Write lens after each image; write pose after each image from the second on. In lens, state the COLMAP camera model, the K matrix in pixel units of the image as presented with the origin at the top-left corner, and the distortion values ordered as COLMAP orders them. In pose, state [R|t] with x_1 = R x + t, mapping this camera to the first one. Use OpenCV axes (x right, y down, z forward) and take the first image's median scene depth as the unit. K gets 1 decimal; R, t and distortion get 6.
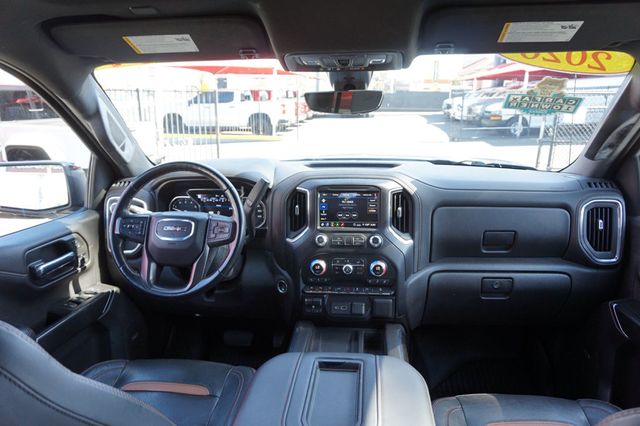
lens RADIAL K [[440.0, 0, 318.1], [0, 440.0, 214.0], [0, 0, 1]] dist [-0.011678, -0.000880]
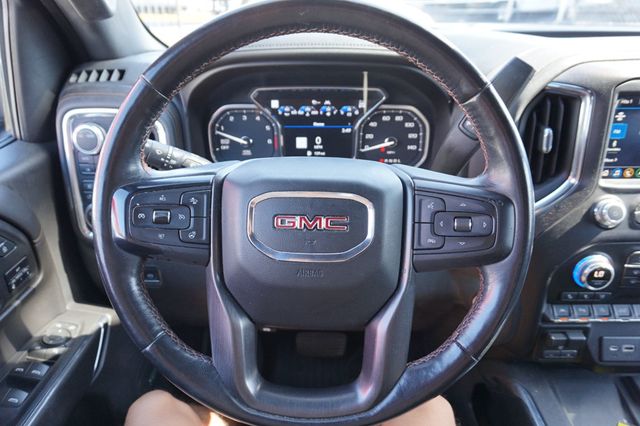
lens RADIAL K [[440.0, 0, 325.0], [0, 440.0, 211.8], [0, 0, 1]] dist [-0.011678, -0.000880]
pose [[0.994871, -0.034392, 0.095128, -0.305154], [0.011440, 0.972650, 0.231996, -0.041937], [-0.100505, -0.229718, 0.968054, 0.613367]]
